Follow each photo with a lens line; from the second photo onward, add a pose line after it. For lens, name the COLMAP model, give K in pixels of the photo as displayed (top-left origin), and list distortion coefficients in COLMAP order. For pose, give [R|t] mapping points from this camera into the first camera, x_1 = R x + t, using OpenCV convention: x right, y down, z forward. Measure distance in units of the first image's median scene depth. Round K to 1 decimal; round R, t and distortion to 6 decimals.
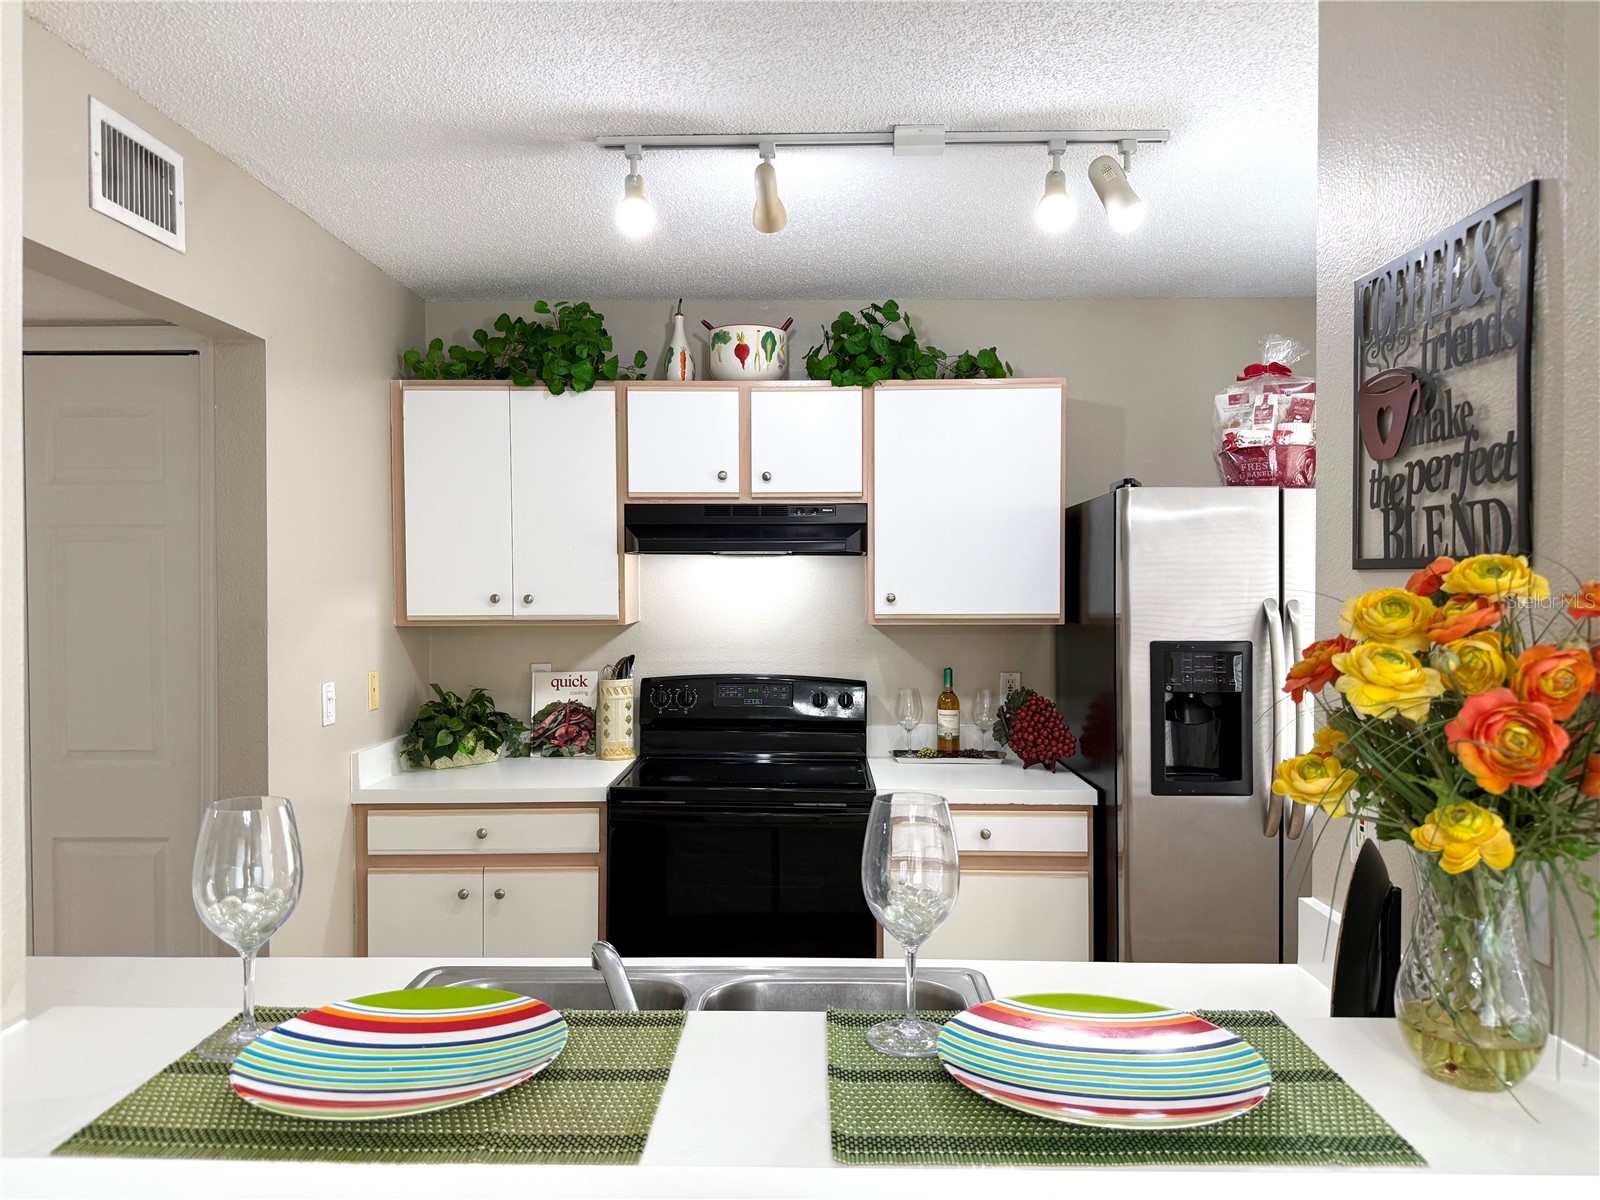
lens RADIAL K [[1122.3, 0, 817.3], [0, 1122.3, 607.9], [0, 0, 1]] dist [0.053029, -0.076772]
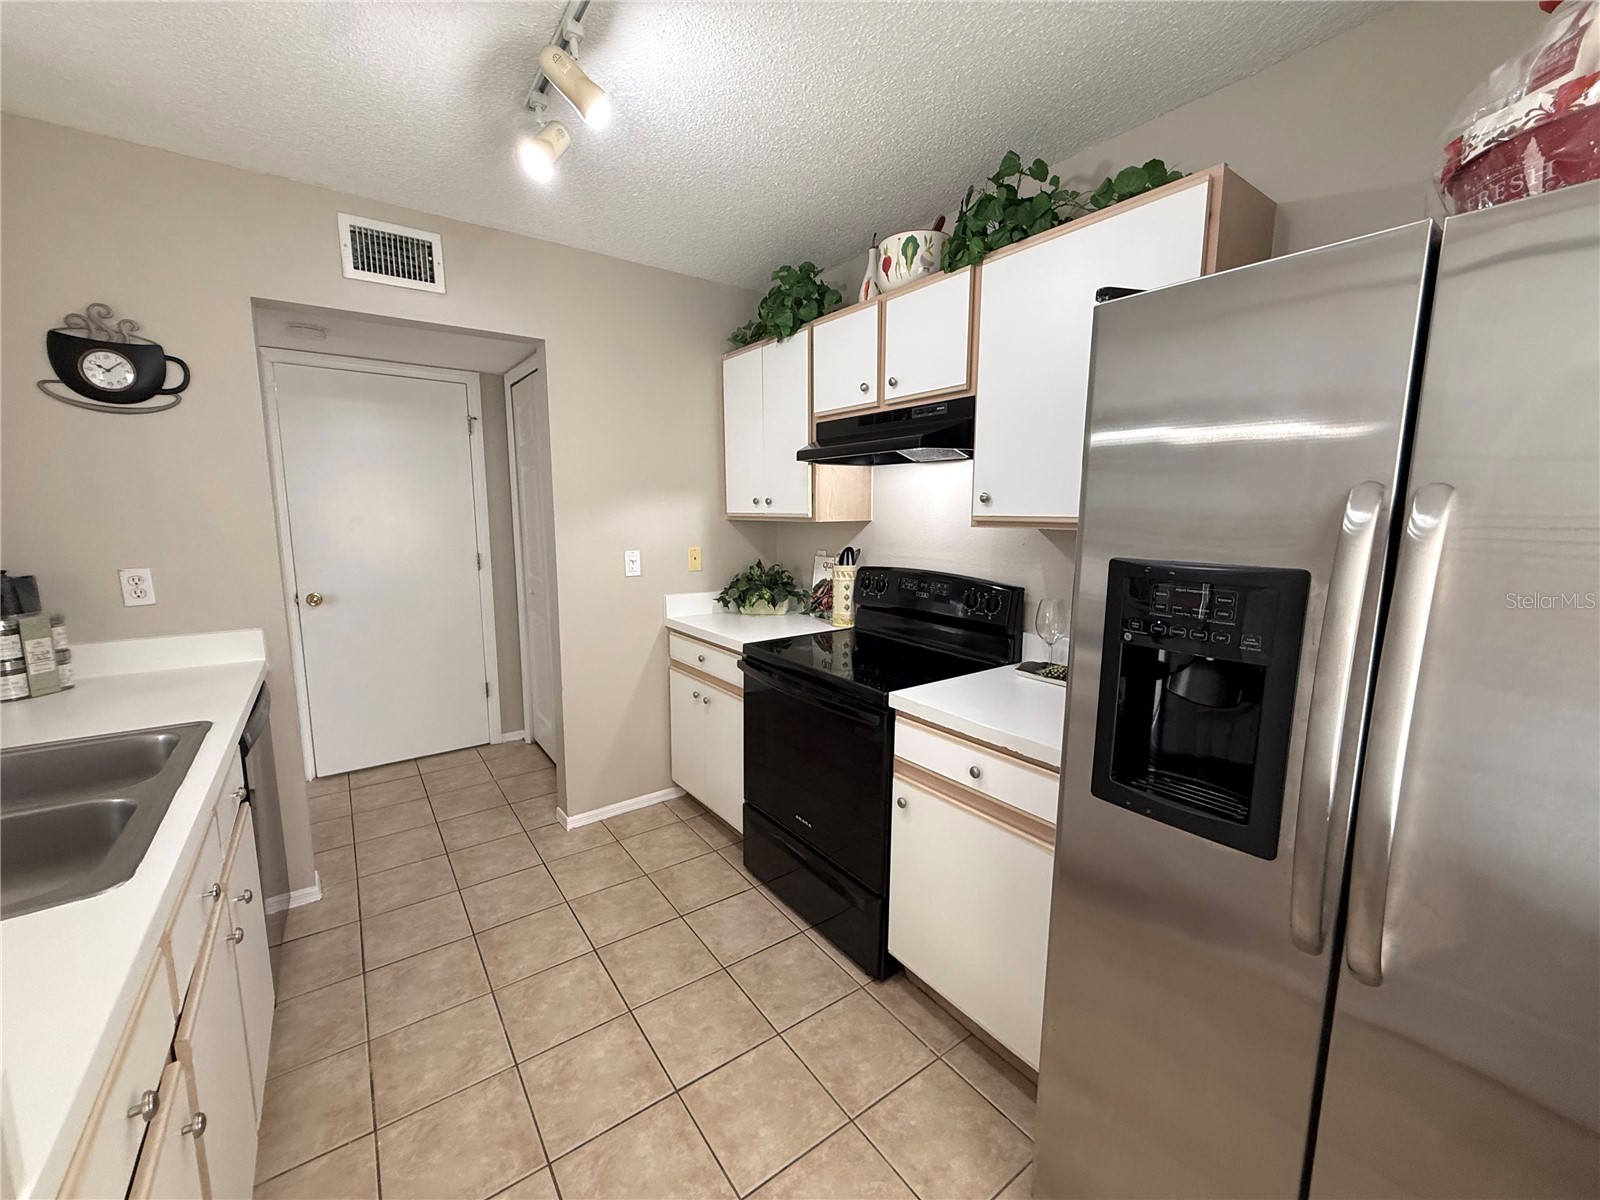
lens RADIAL K [[637.5, 0, 795.6], [0, 637.5, 601.3], [0, 0, 1]] dist [-0.002577, 0.001596]
pose [[0.587434, 0.120499, -0.800251, 0.405920], [-0.022414, 0.990896, 0.132752, 0.009318], [0.808961, -0.060046, 0.584787, 0.563480]]
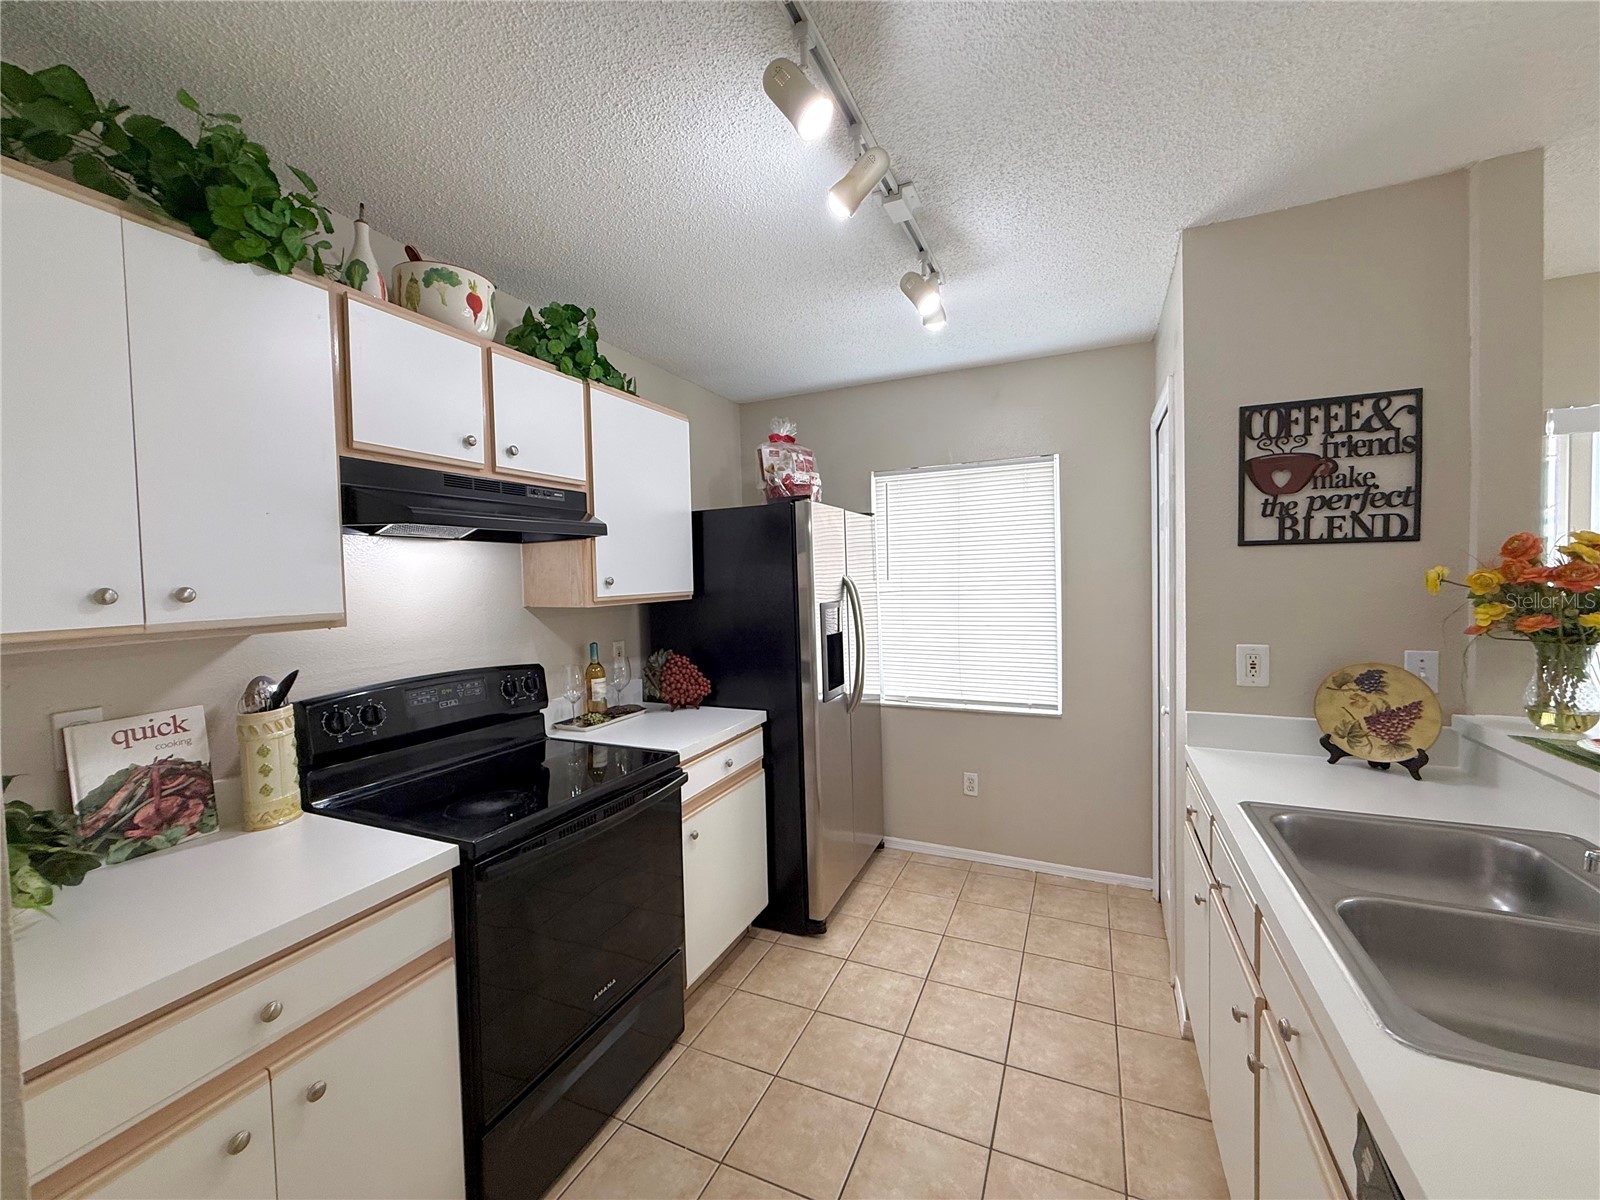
lens RADIAL K [[637.5, 0, 799.8], [0, 637.5, 599.0], [0, 0, 1]] dist [-0.002577, 0.001596]
pose [[0.409944, -0.044130, 0.911042, -0.428104], [0.041685, 0.998692, 0.029619, -0.002167], [-0.911158, 0.025835, 0.411247, 0.576264]]
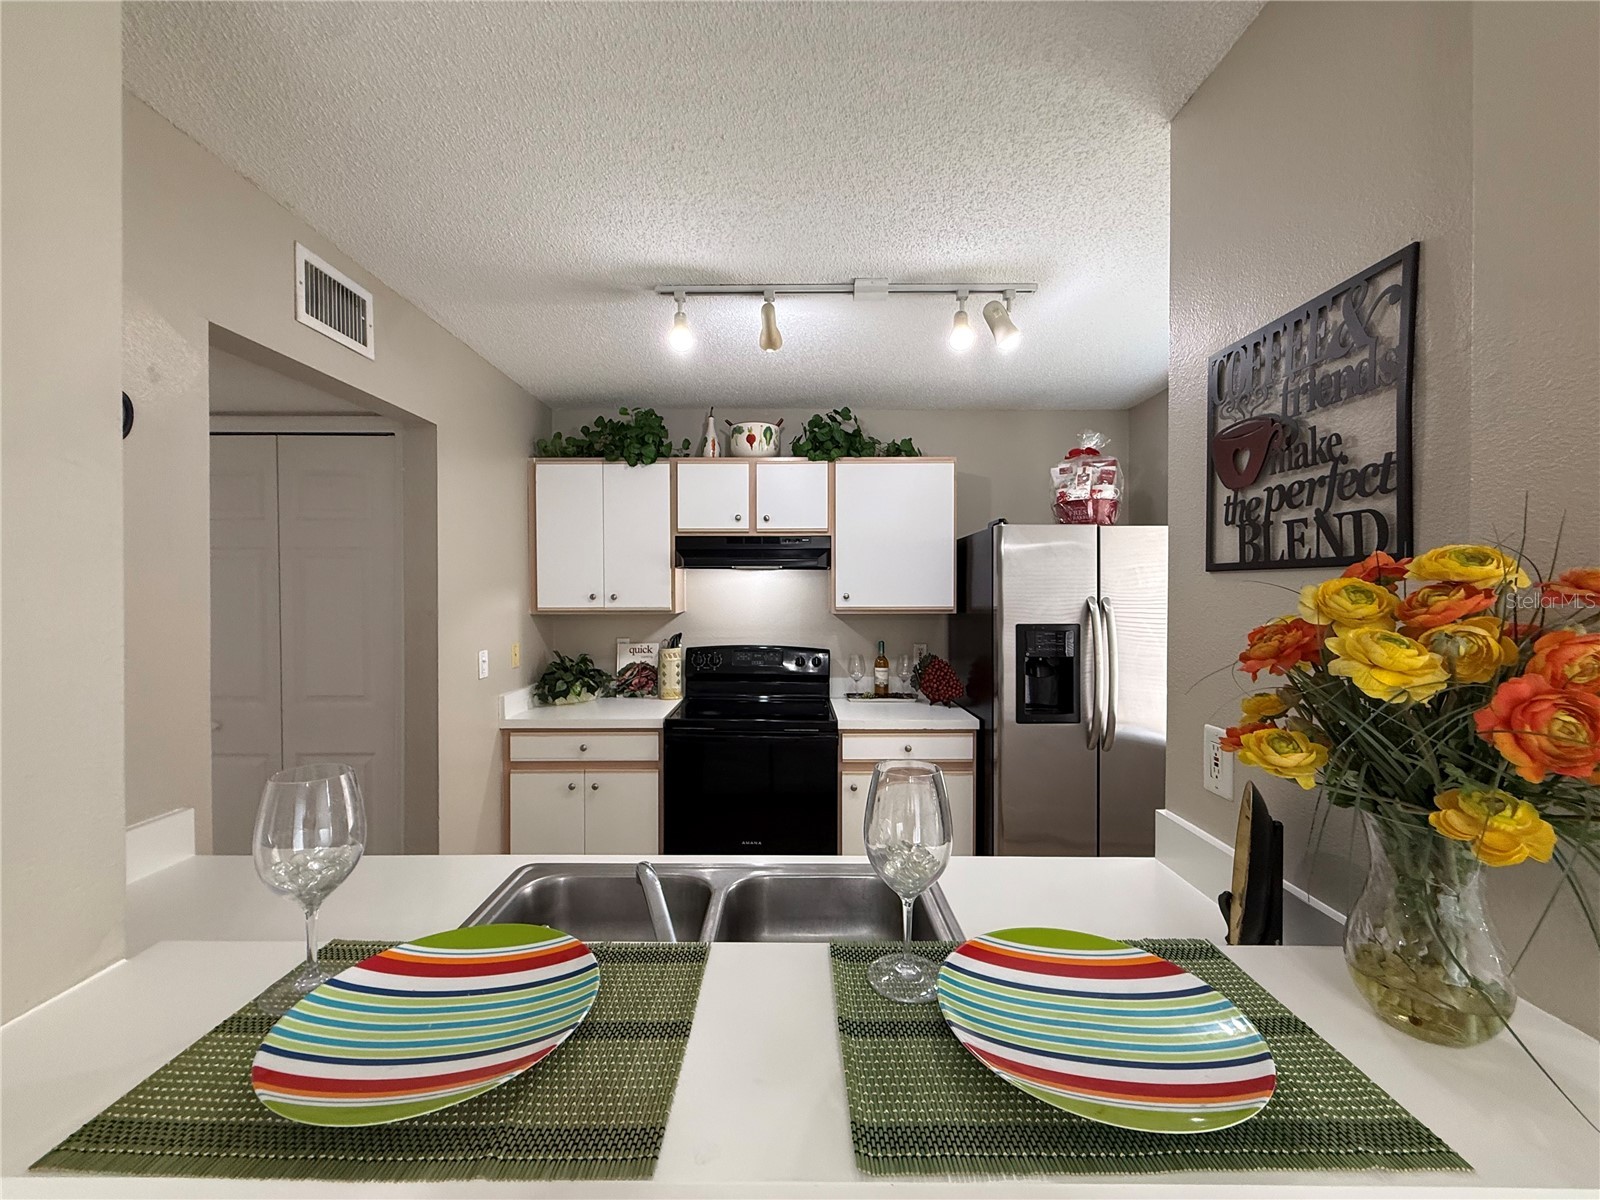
lens RADIAL K [[637.5, 0, 799.5], [0, 637.5, 600.3], [0, 0, 1]] dist [-0.002577, 0.001596]
pose [[0.999926, 0.000687, 0.012182, -0.010241], [-0.000604, 0.999977, -0.006821, 0.002630], [-0.012186, 0.006813, 0.999903, 0.112811]]
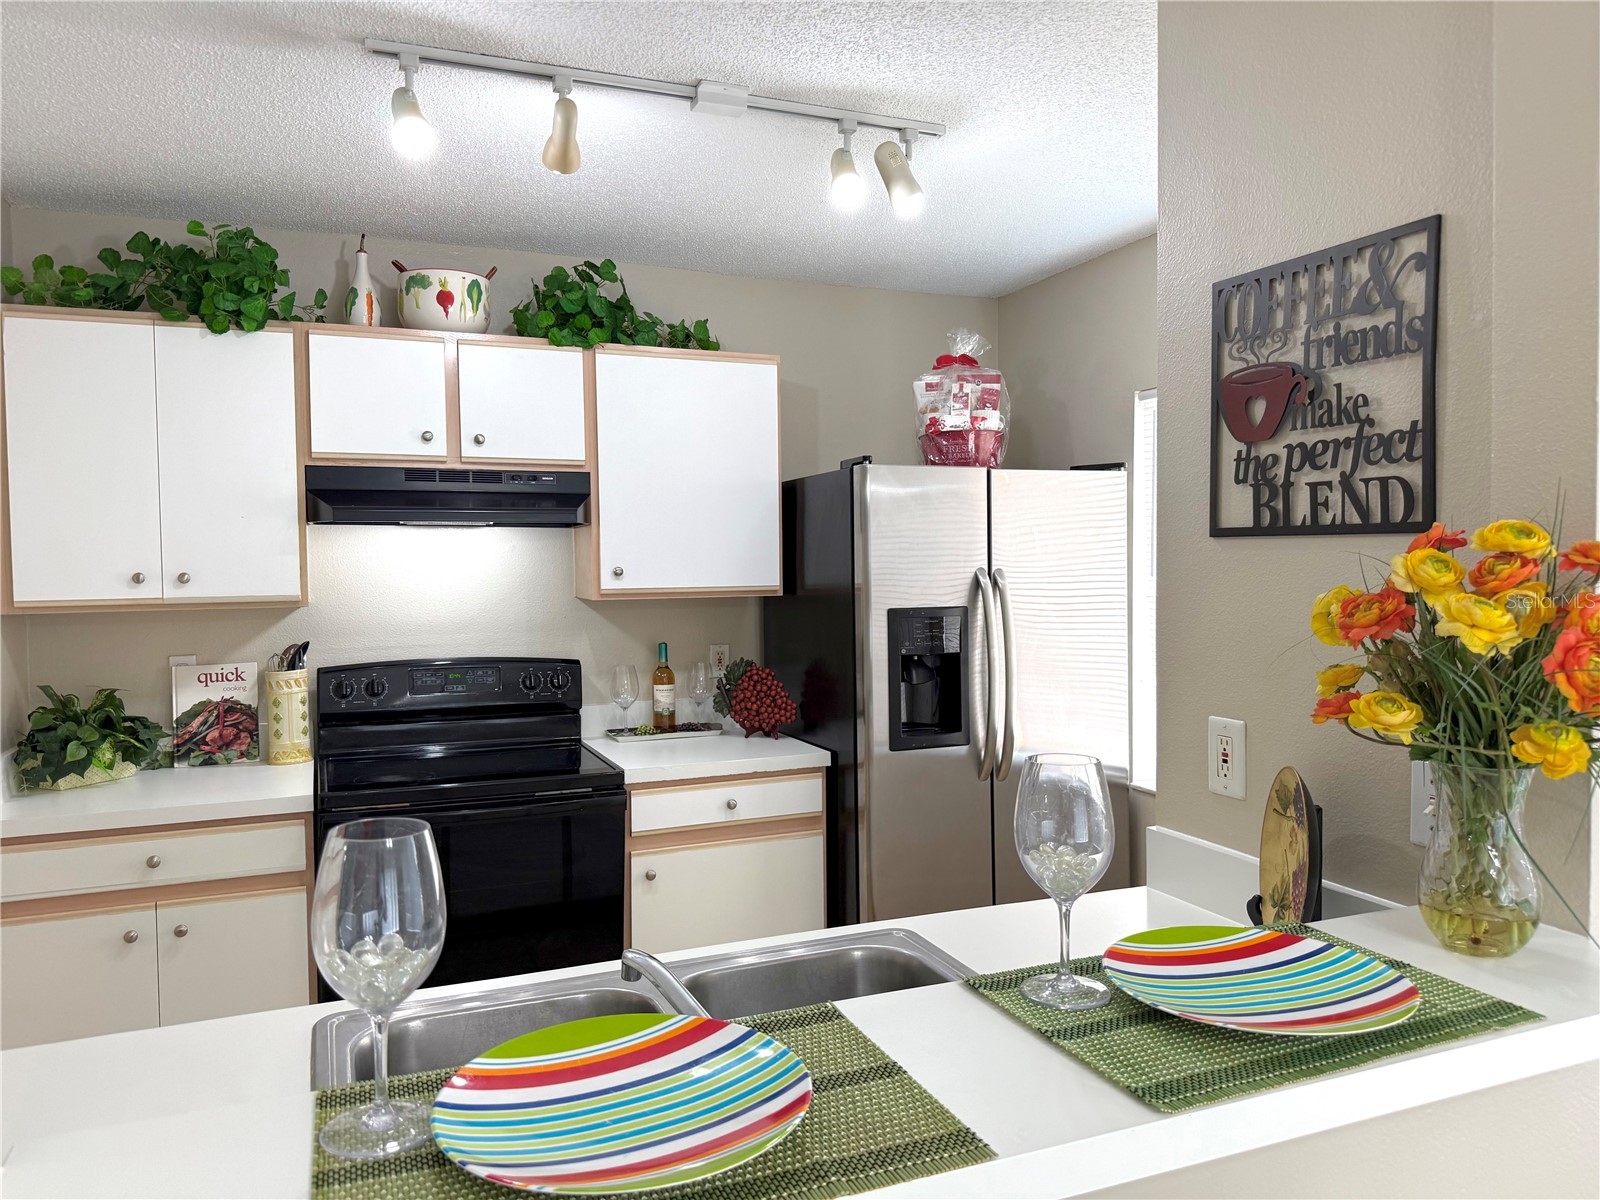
lens RADIAL K [[1122.3, 0, 815.3], [0, 1122.3, 602.5], [0, 0, 1]] dist [0.053029, -0.076772]
pose [[0.917177, -0.023791, 0.397769, -0.162528], [0.017057, 0.999645, 0.020459, 0.001221], [-0.398115, -0.011979, 0.917257, 0.048323]]
